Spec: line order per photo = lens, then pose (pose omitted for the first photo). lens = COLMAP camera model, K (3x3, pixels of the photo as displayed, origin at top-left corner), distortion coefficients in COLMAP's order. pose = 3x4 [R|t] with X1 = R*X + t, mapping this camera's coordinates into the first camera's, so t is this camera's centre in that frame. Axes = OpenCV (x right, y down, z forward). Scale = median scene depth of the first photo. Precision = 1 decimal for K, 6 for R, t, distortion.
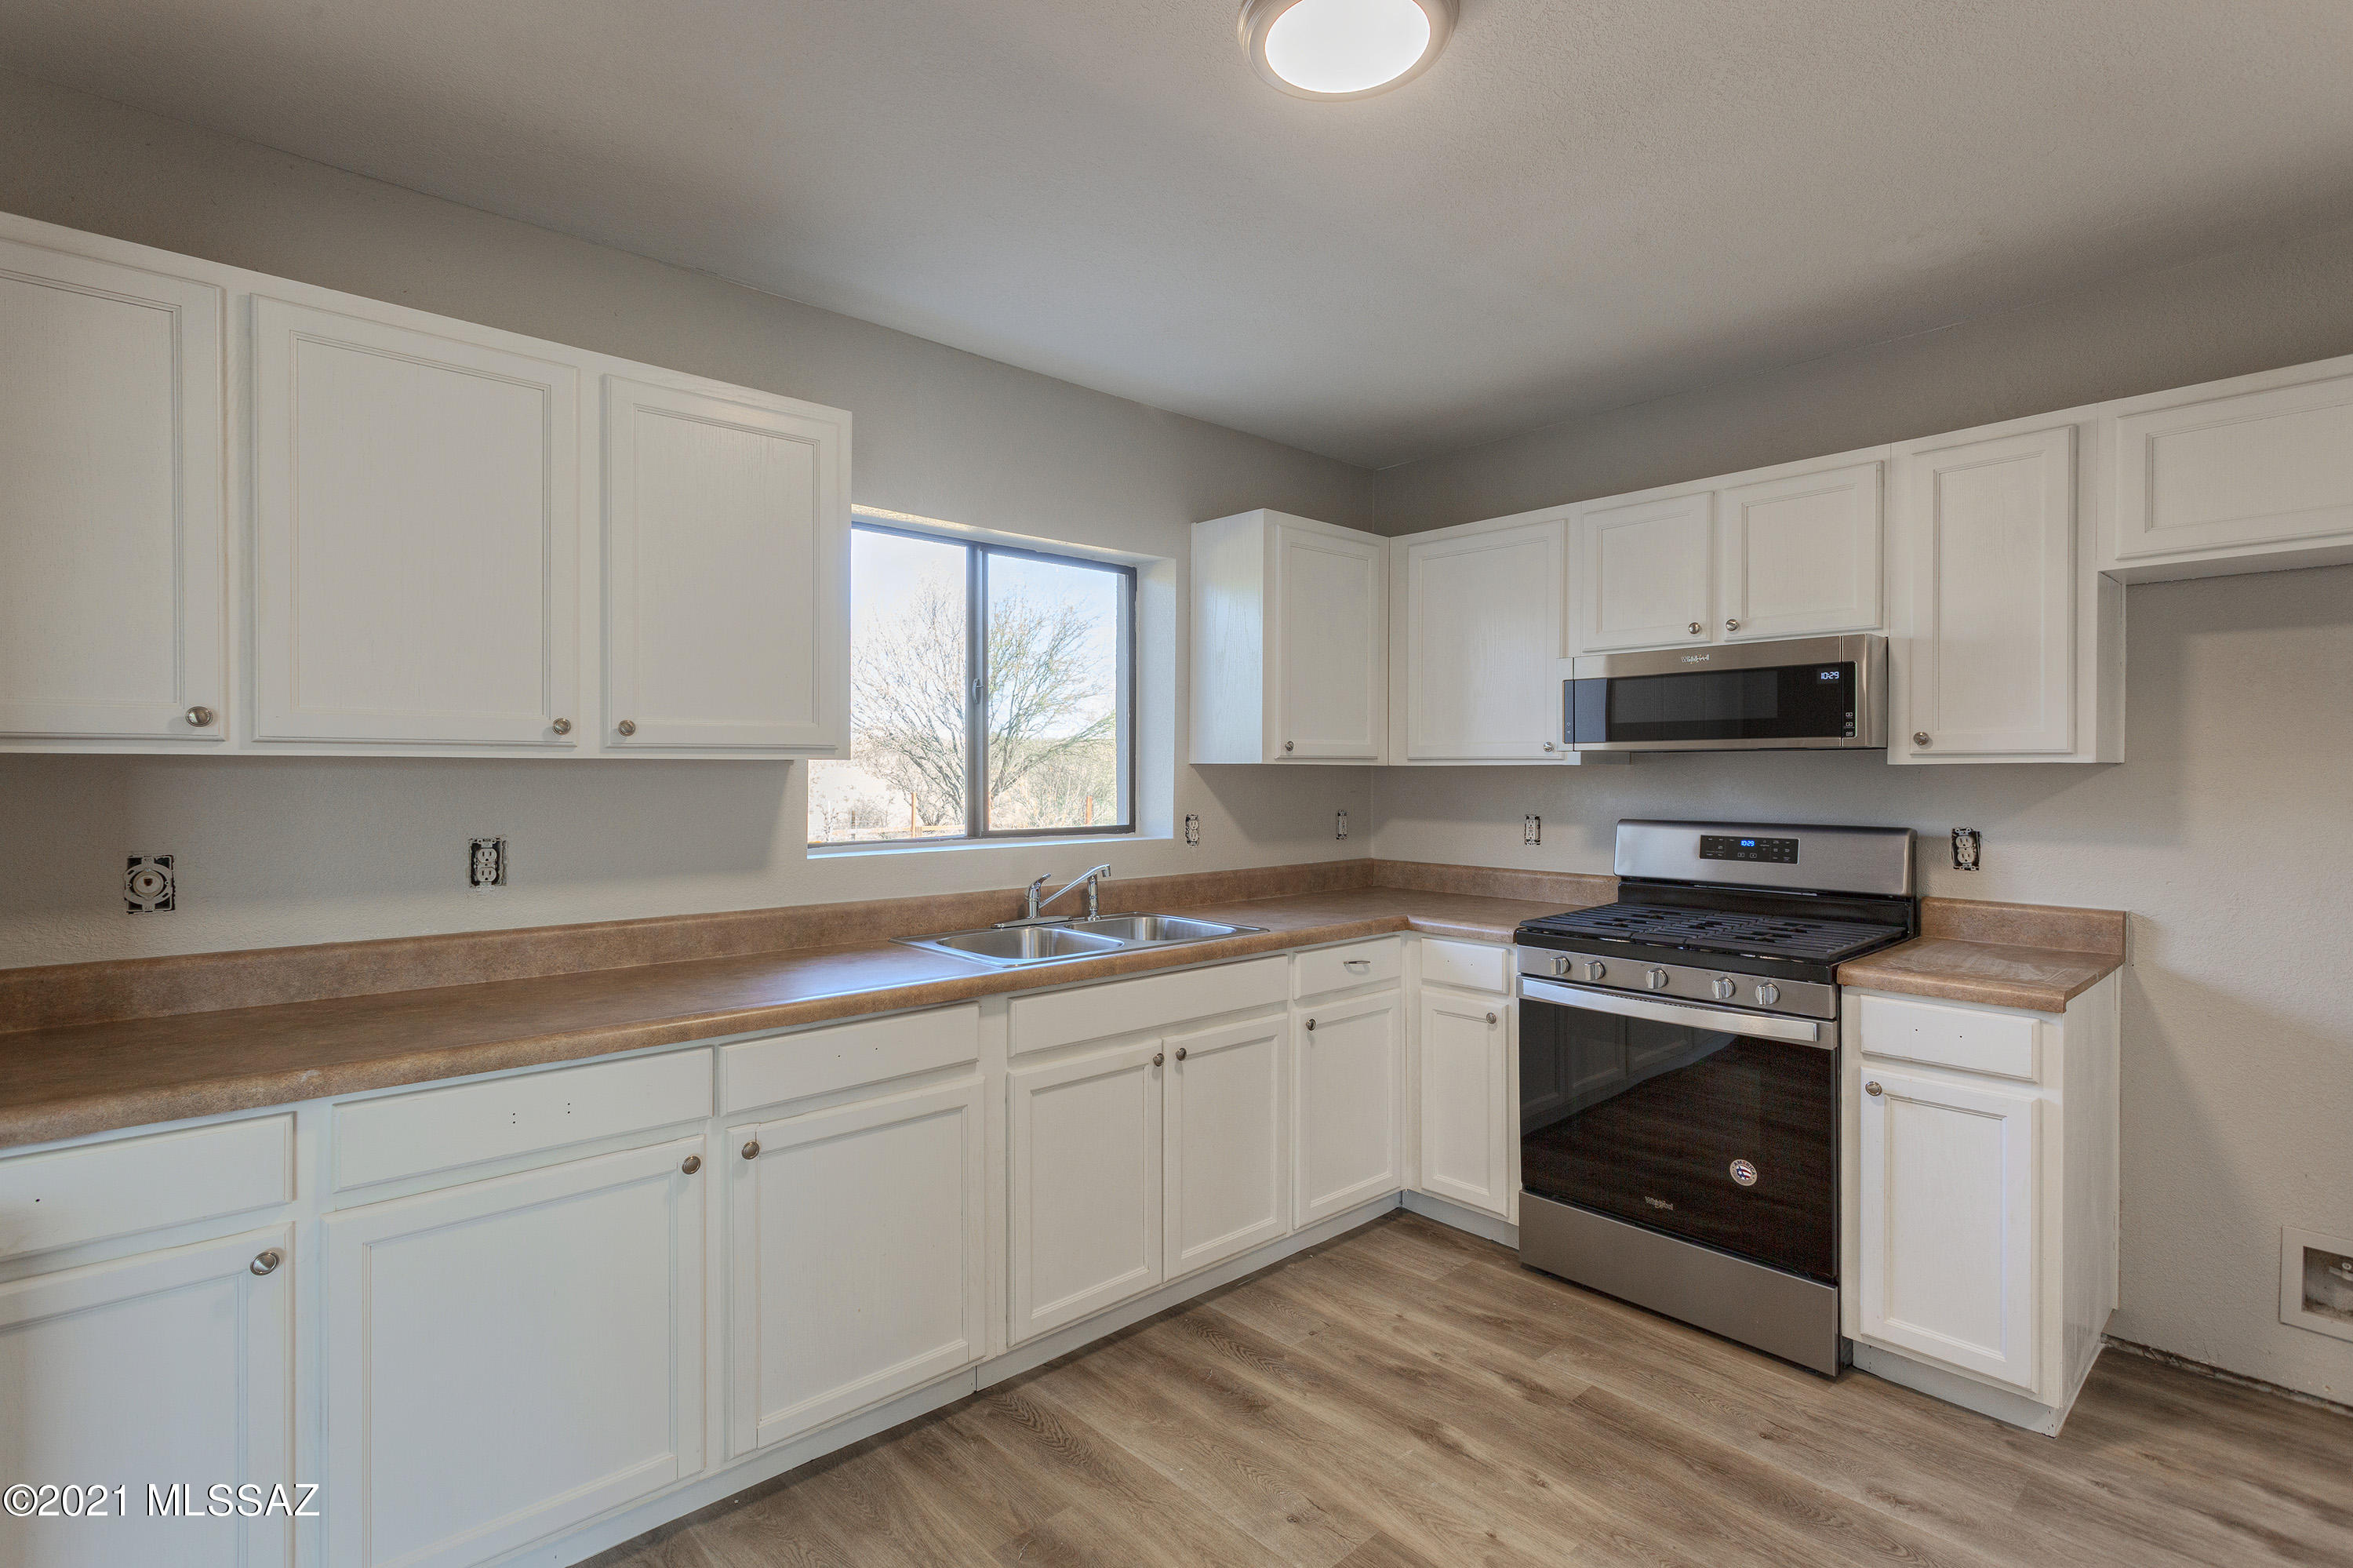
lens RADIAL K [[1100.7, 0, 1176.3], [0, 1100.7, 773.7], [0, 0, 1]] dist [-0.001759, -0.000261]
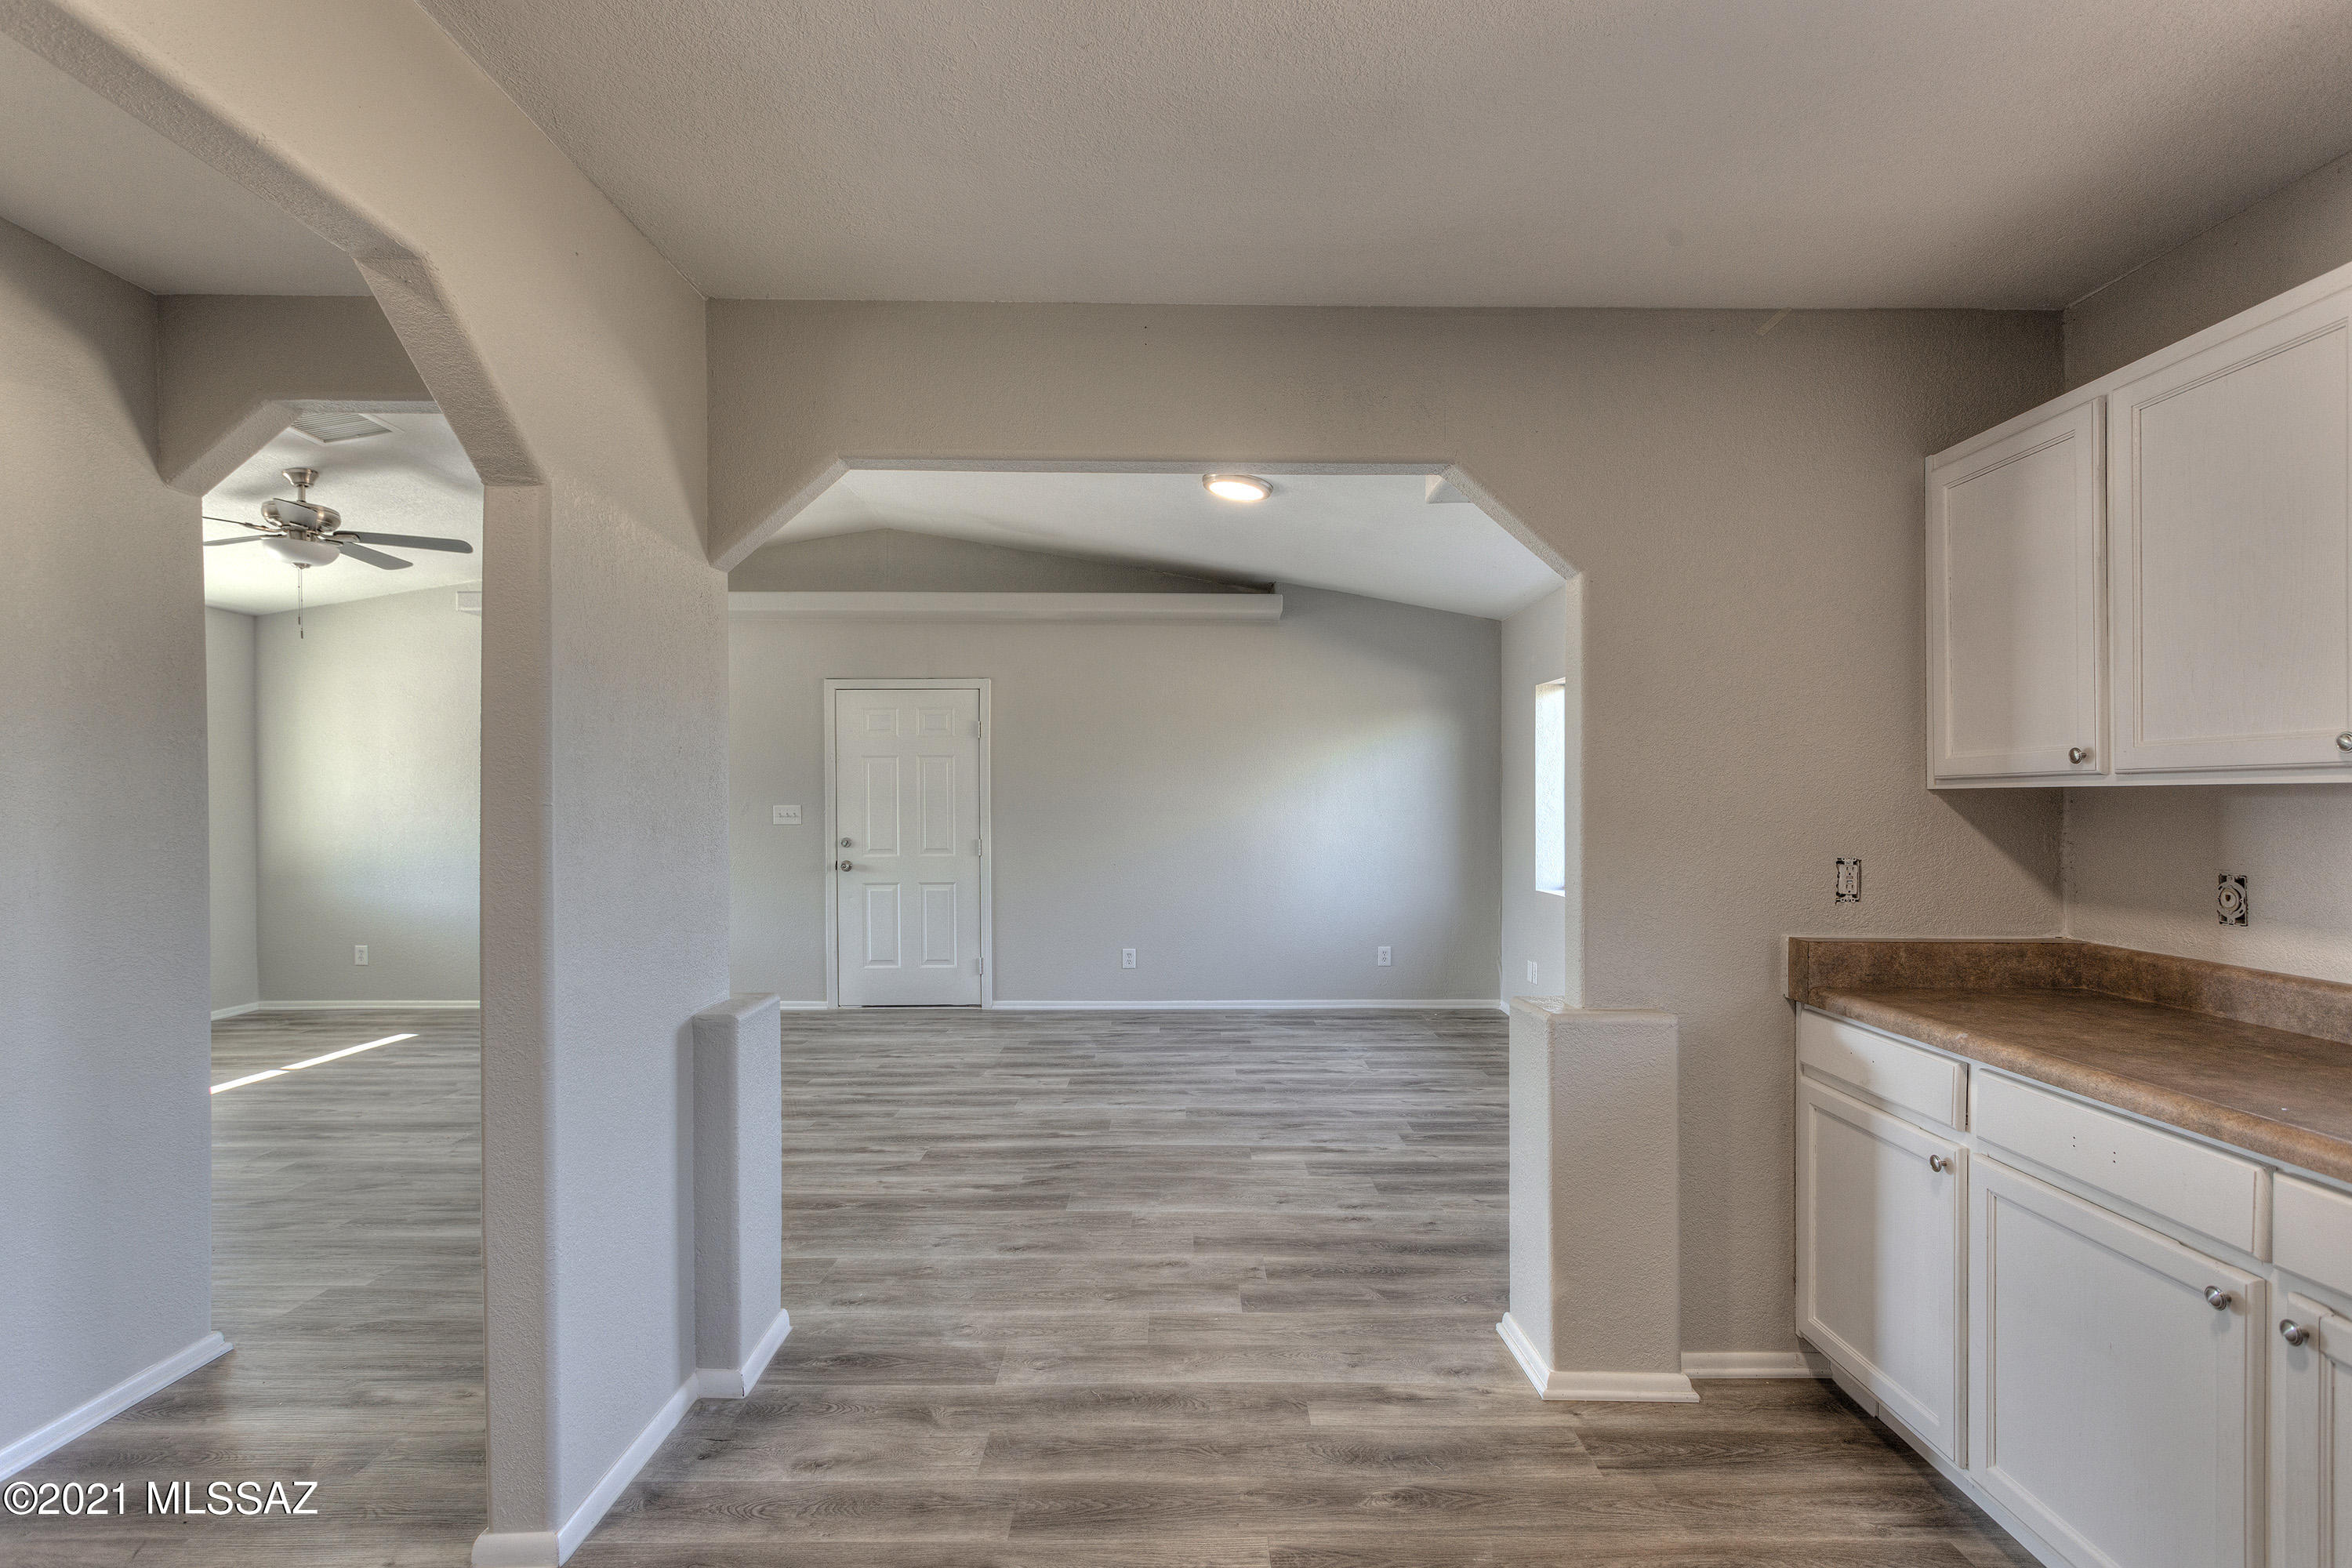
lens RADIAL K [[1100.2, 0, 1181.9], [0, 1100.2, 795.1], [0, 0, 1]] dist [-0.001759, -0.000261]
pose [[-0.661159, -0.001483, -0.750245, 0.628813], [-0.001888, 0.999998, -0.000312, -0.004838], [0.750244, 0.001210, -0.661160, 0.941534]]
